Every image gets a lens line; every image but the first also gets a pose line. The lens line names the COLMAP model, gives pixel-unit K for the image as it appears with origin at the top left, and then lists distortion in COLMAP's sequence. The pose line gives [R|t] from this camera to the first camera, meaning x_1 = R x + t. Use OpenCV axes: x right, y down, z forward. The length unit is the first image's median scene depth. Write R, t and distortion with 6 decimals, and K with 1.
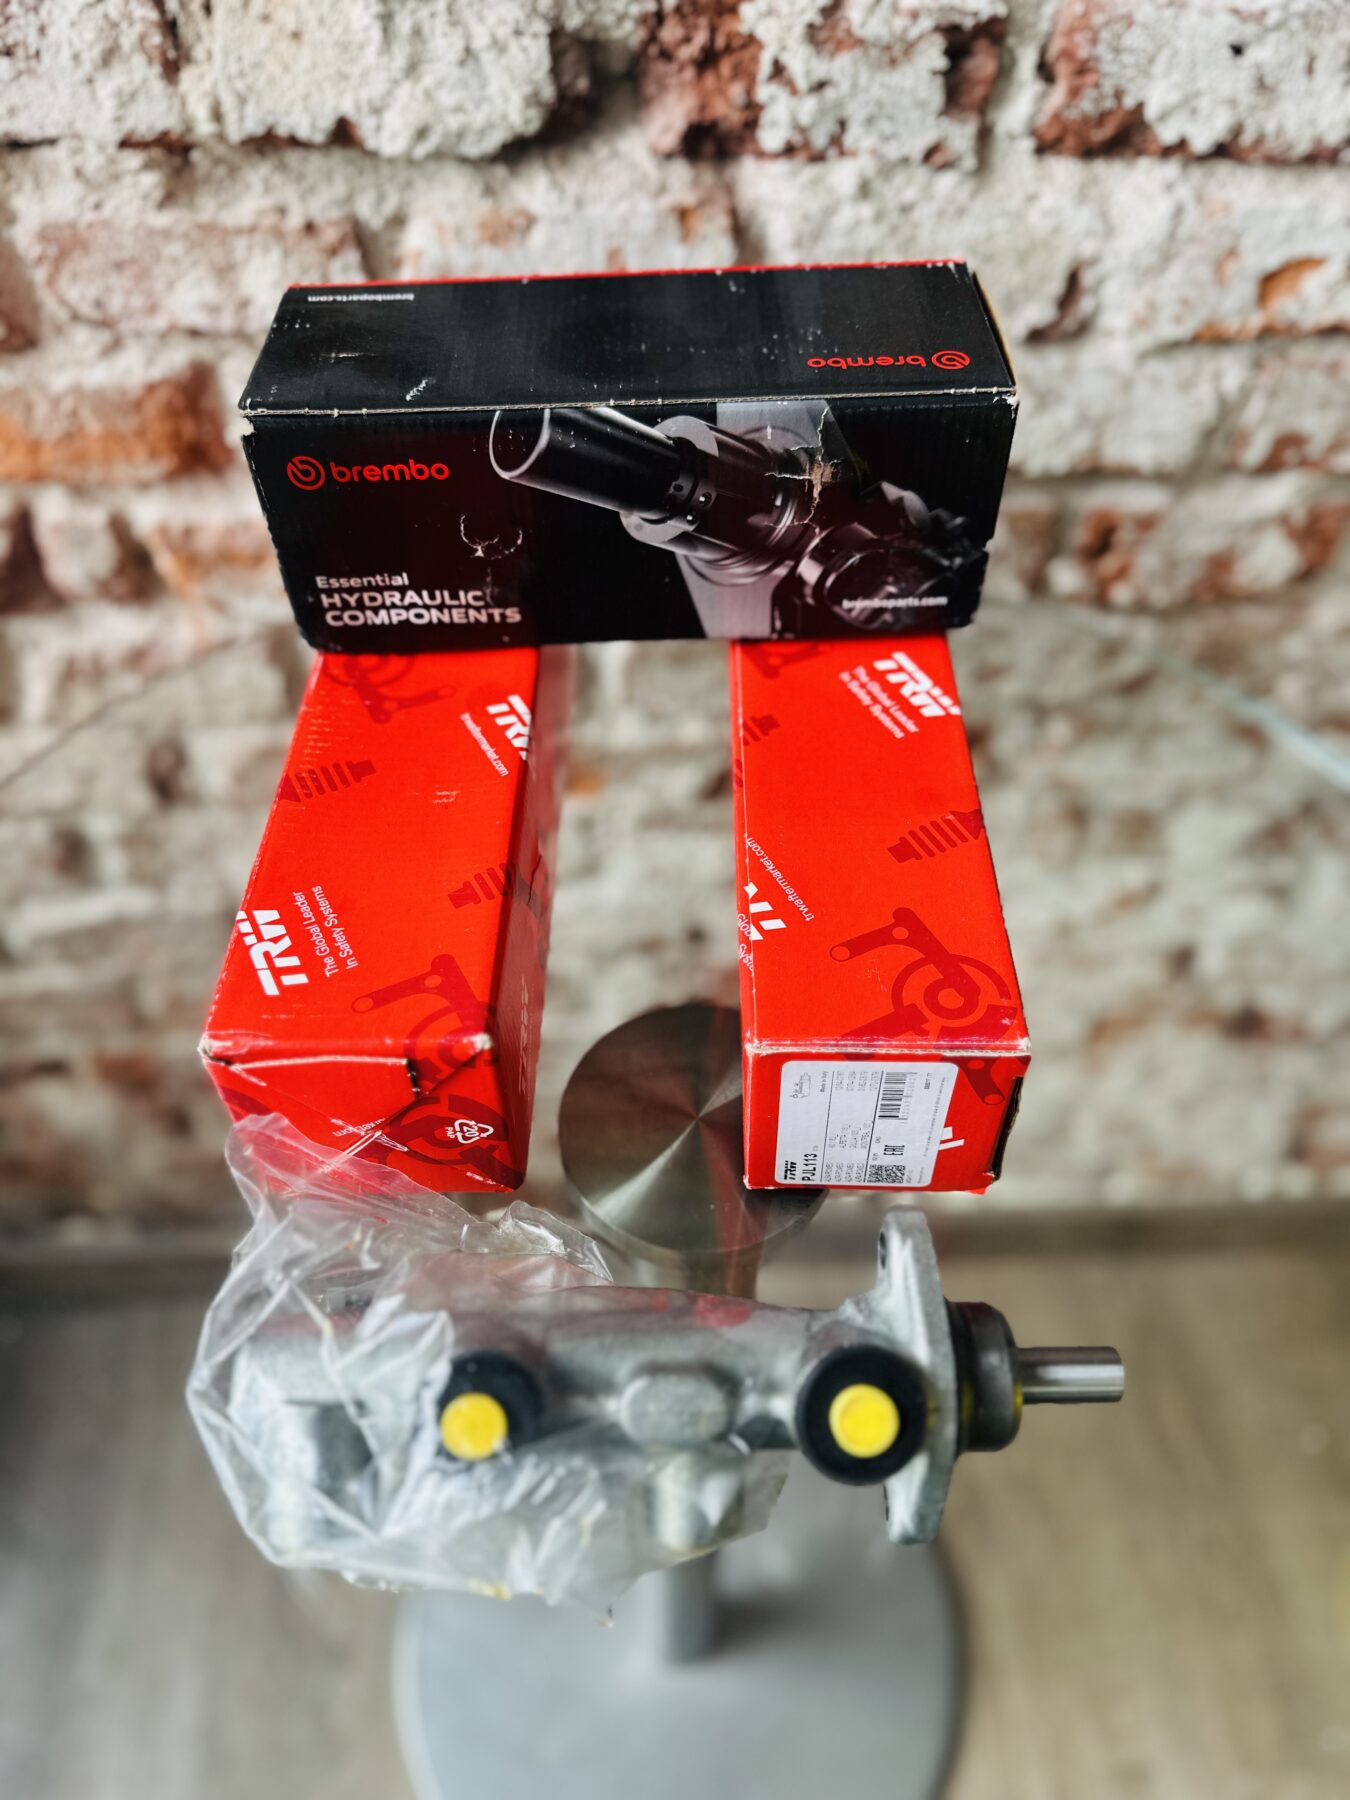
lens RADIAL K [[1312.6, 0, 672.4], [0, 1312.6, 907.8], [0, 0, 1]] dist [-0.033994, 0.001592]
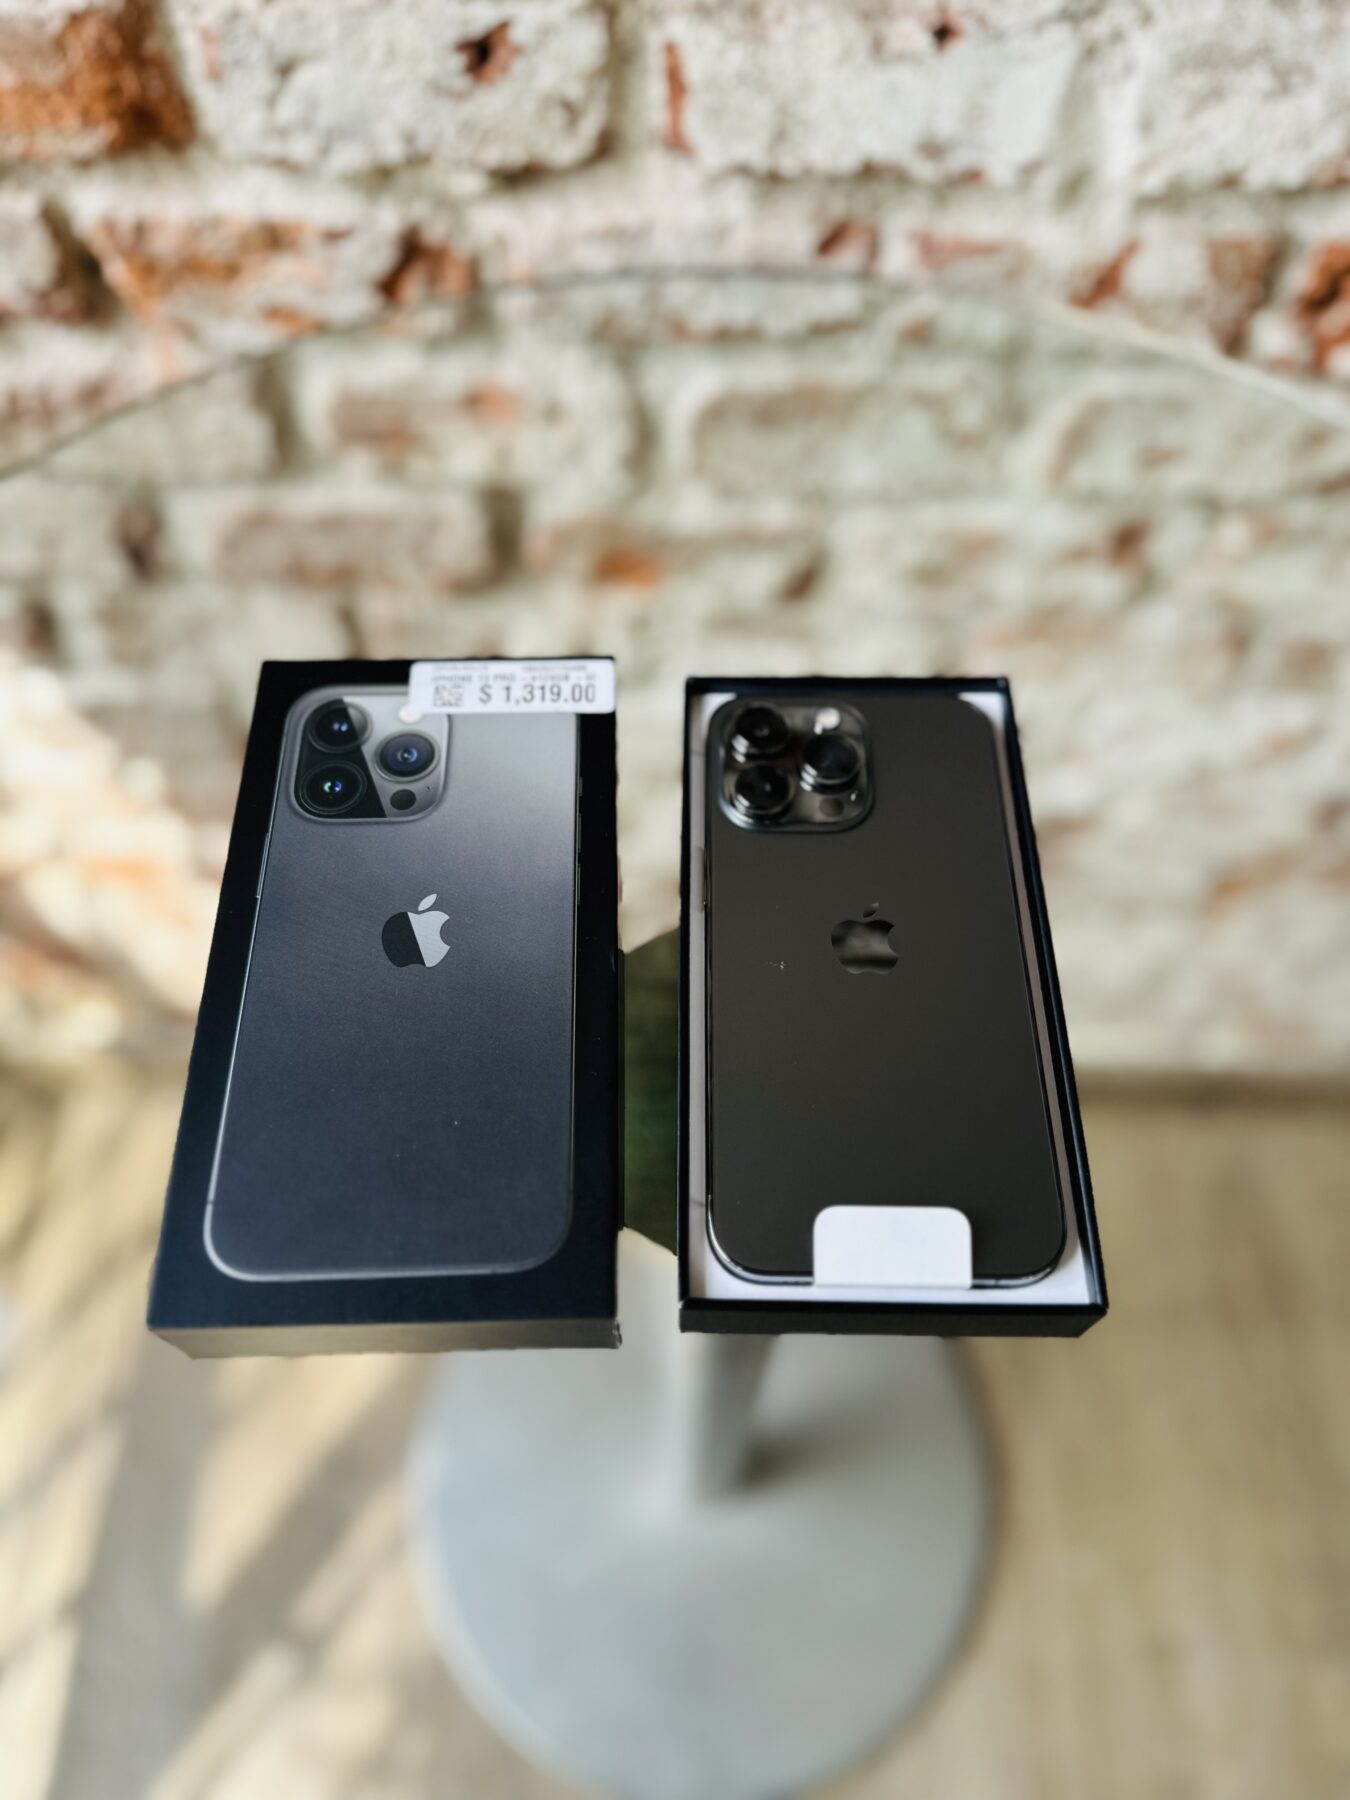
lens RADIAL K [[1312.6, 0, 672.5], [0, 1312.6, 910.1], [0, 0, 1]] dist [-0.033994, 0.001592]
pose [[0.997163, 0.058894, -0.046880, 0.005889], [-0.049314, 0.981638, 0.184267, -0.055755], [0.056871, -0.181433, 0.981758, 0.218305]]
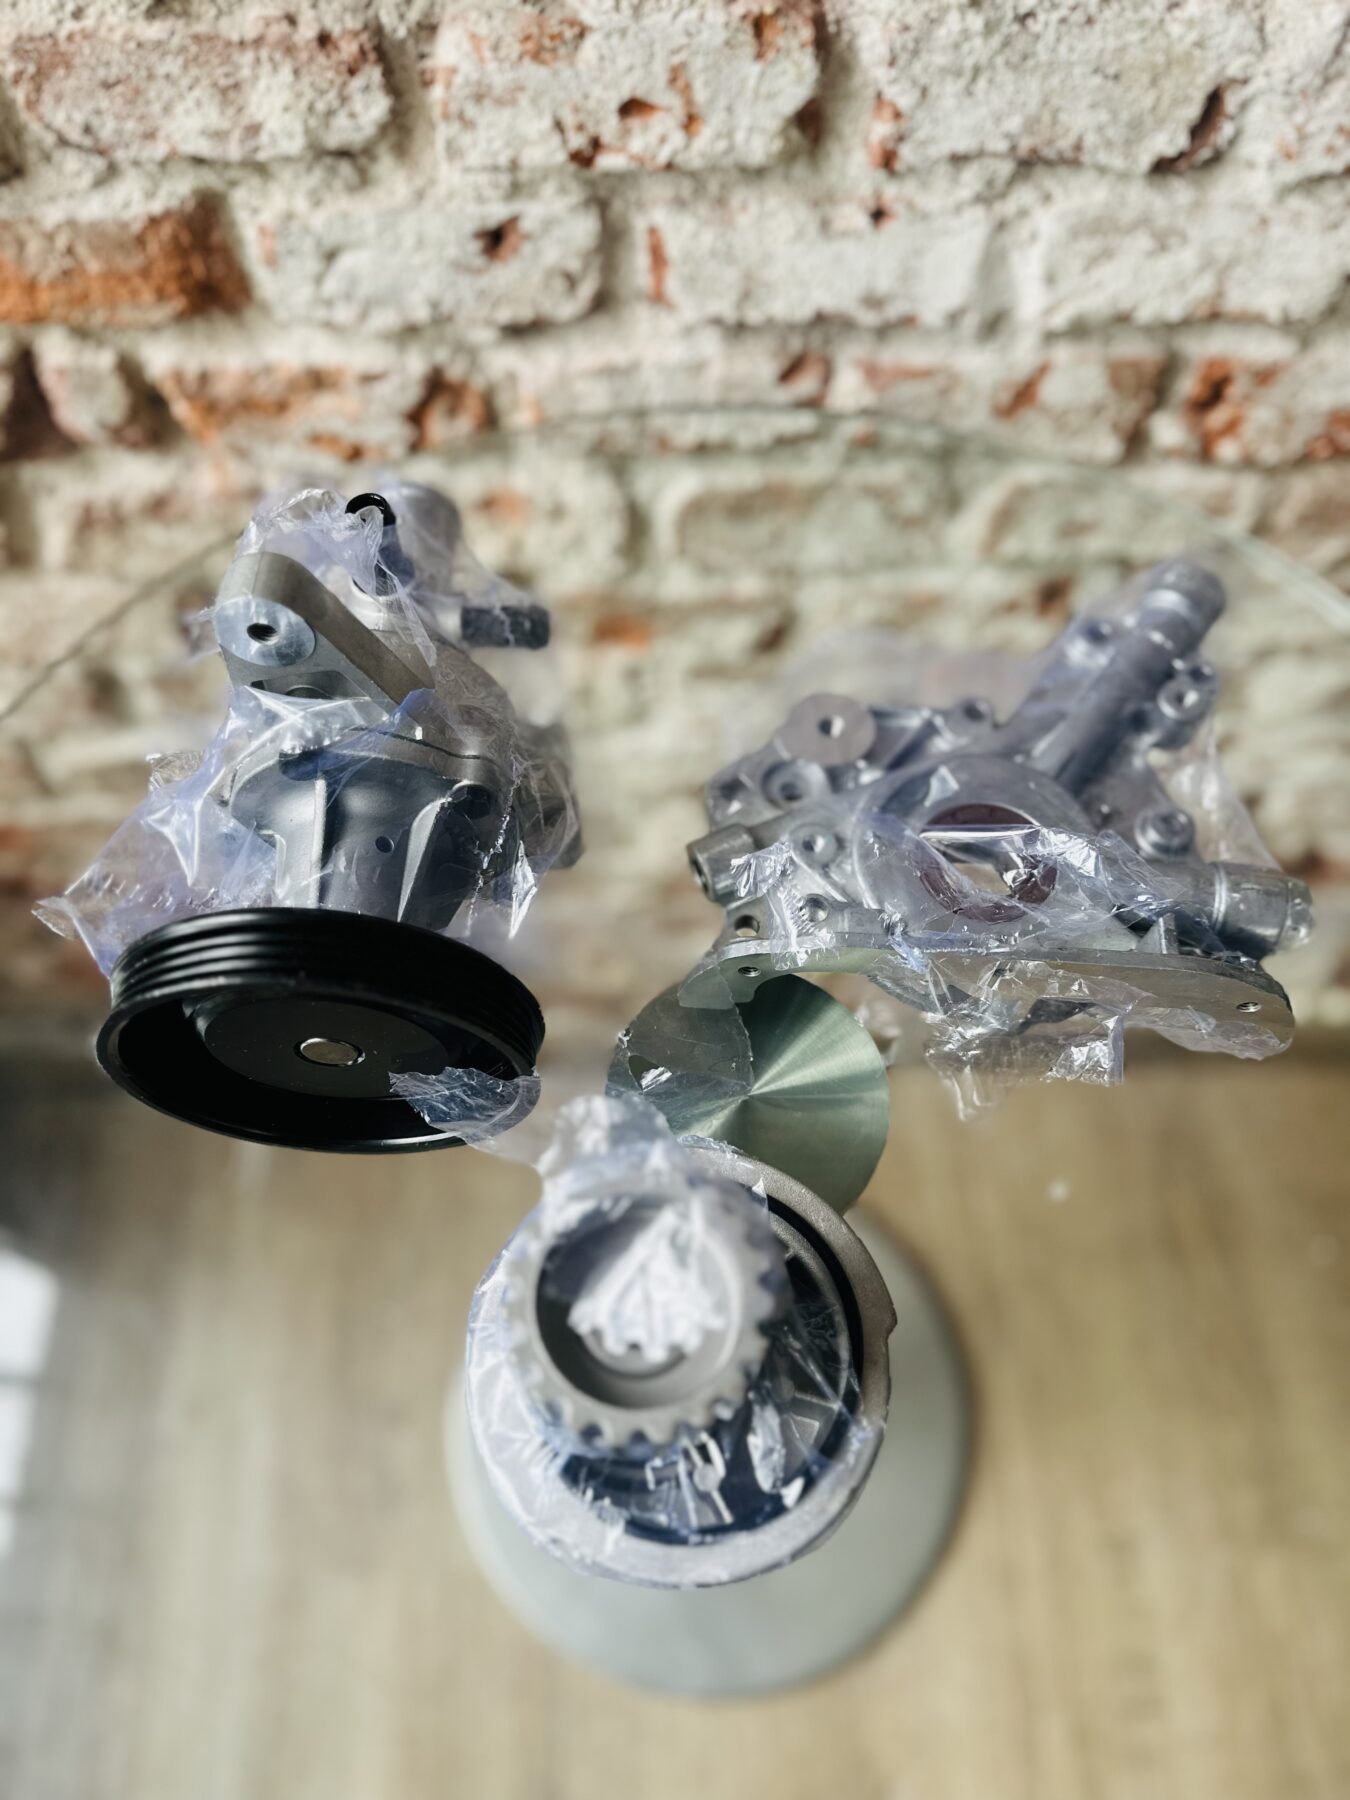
lens RADIAL K [[1312.6, 0, 668.5], [0, 1312.6, 910.3], [0, 0, 1]] dist [-0.033994, 0.001592]
pose [[0.999243, 0.025029, -0.029795, -0.011490], [-0.017965, 0.975932, 0.217335, -0.149380], [0.034517, -0.216635, 0.975642, 0.048751]]
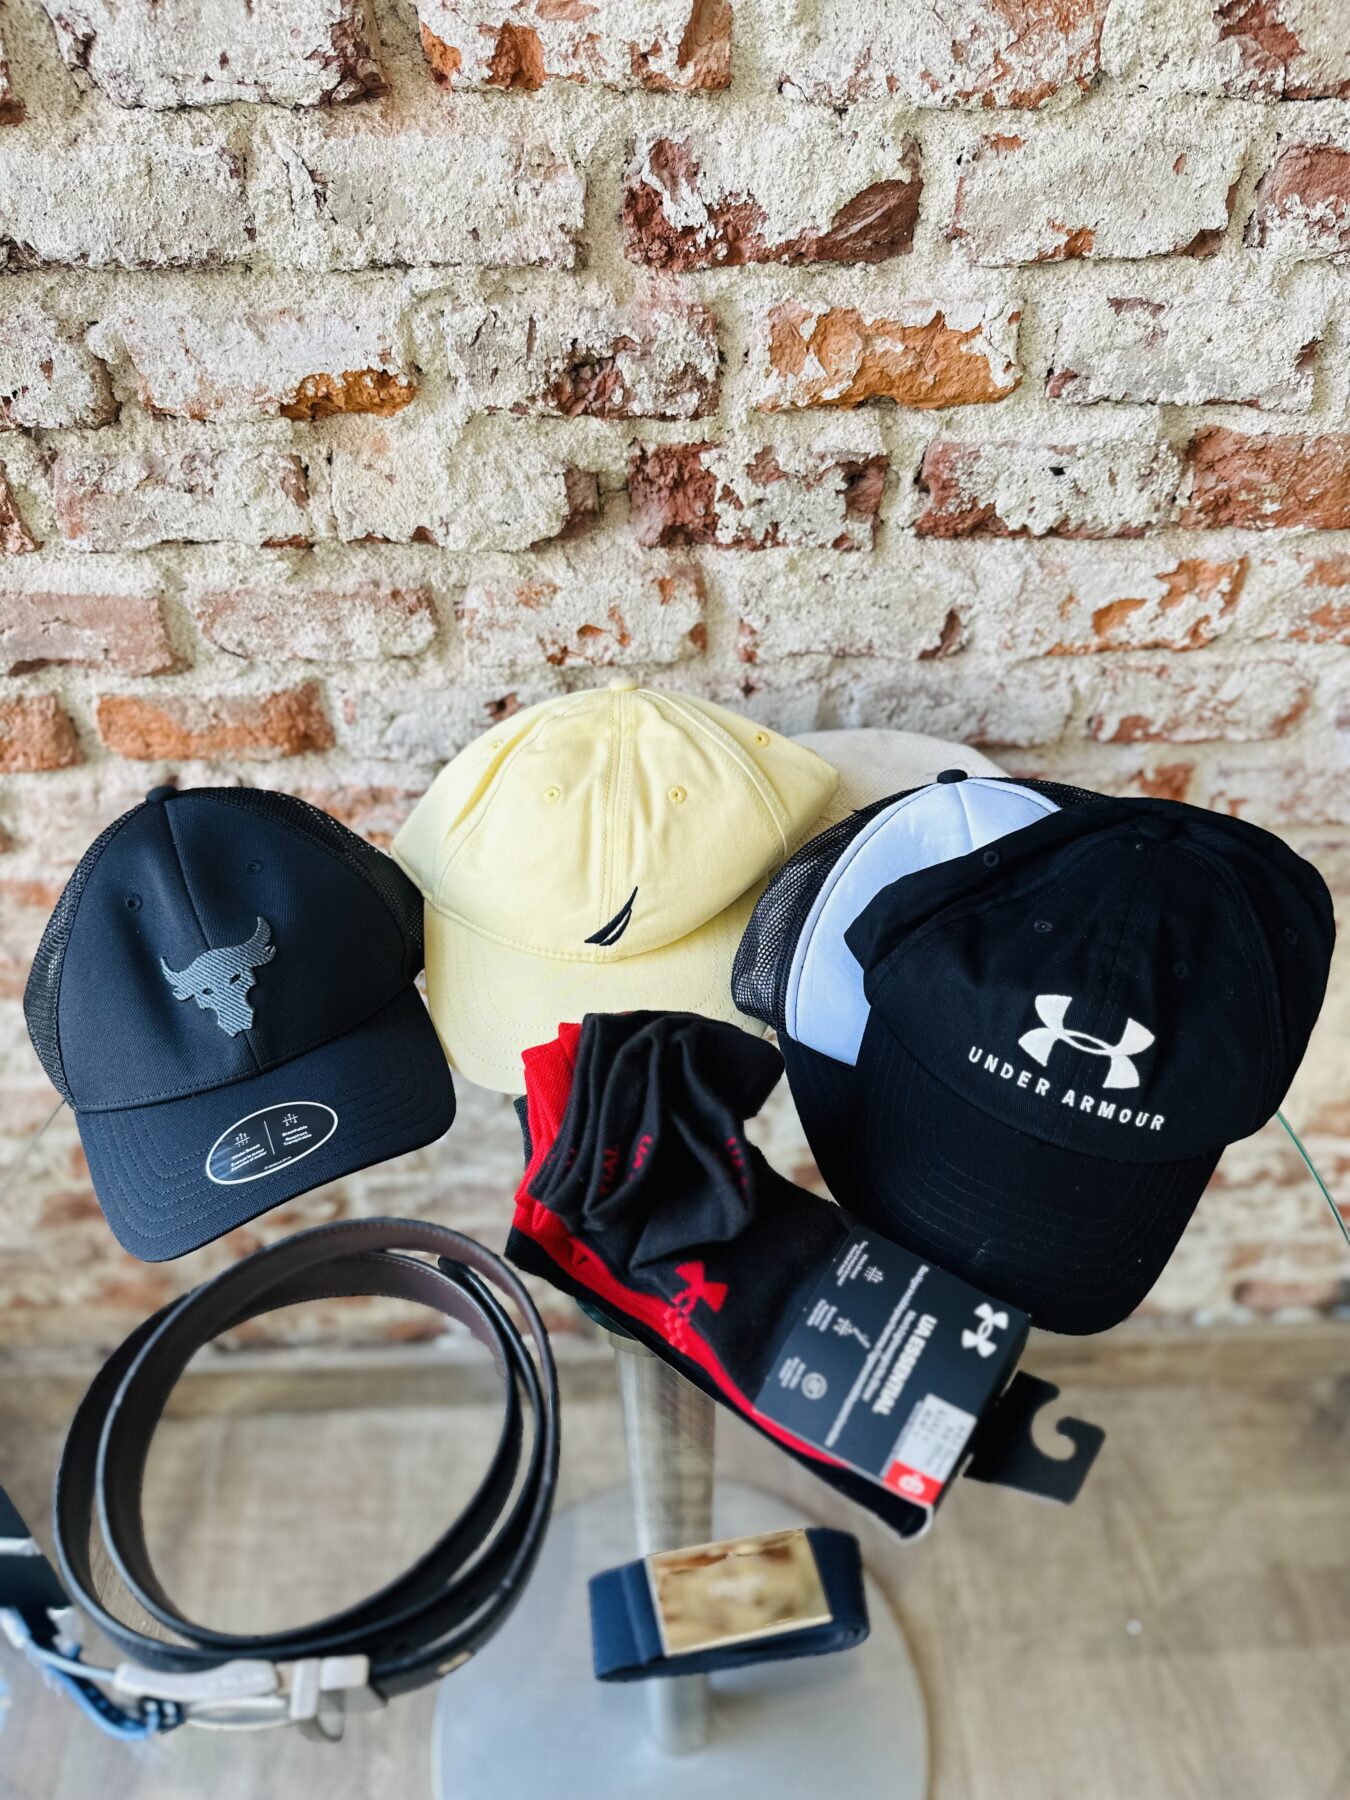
lens RADIAL K [[1312.6, 0, 672.9], [0, 1312.6, 905.2], [0, 0, 1]] dist [-0.033994, 0.001592]
pose [[0.999517, -0.000400, -0.031076, 0.061298], [-0.002856, 0.994502, -0.104682, -0.045540], [0.030947, 0.104720, 0.994020, -0.345930]]
